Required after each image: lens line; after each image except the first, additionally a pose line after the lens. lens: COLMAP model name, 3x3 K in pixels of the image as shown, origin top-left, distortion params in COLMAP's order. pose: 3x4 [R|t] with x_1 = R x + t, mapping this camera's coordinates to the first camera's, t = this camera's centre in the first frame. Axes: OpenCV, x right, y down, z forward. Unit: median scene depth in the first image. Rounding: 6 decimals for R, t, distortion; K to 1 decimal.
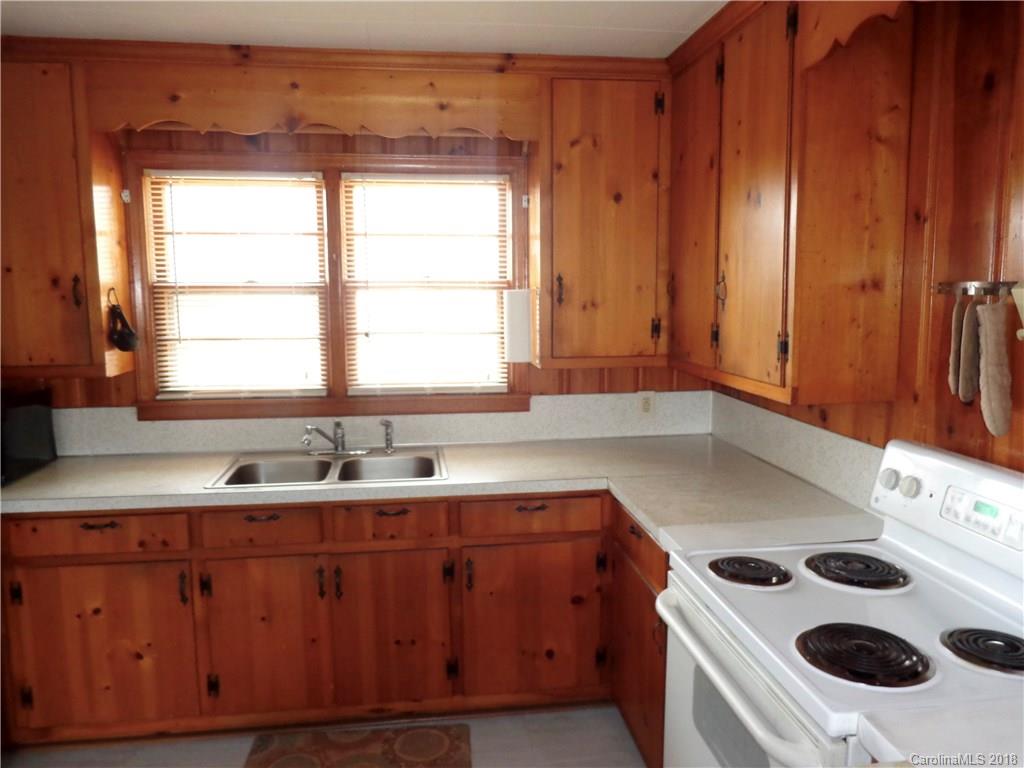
lens RADIAL K [[758.2, 0, 512.0], [0, 758.2, 384.0], [0, 0, 1]] dist [-0.005155, -0.006109]
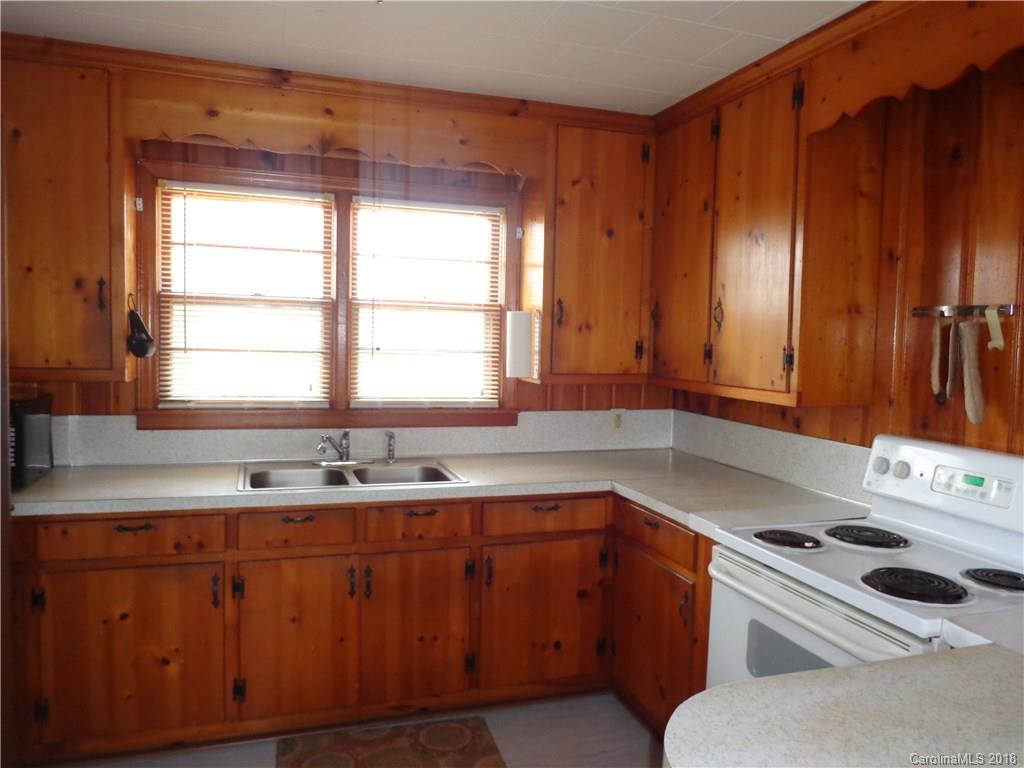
lens RADIAL K [[758.2, 0, 512.0], [0, 758.2, 384.0], [0, 0, 1]] dist [-0.005155, -0.006109]
pose [[0.981838, 0.018388, 0.188829, -0.228843], [-0.007168, 0.998177, -0.059930, 0.050542], [-0.189586, 0.057488, 0.980180, -0.069877]]
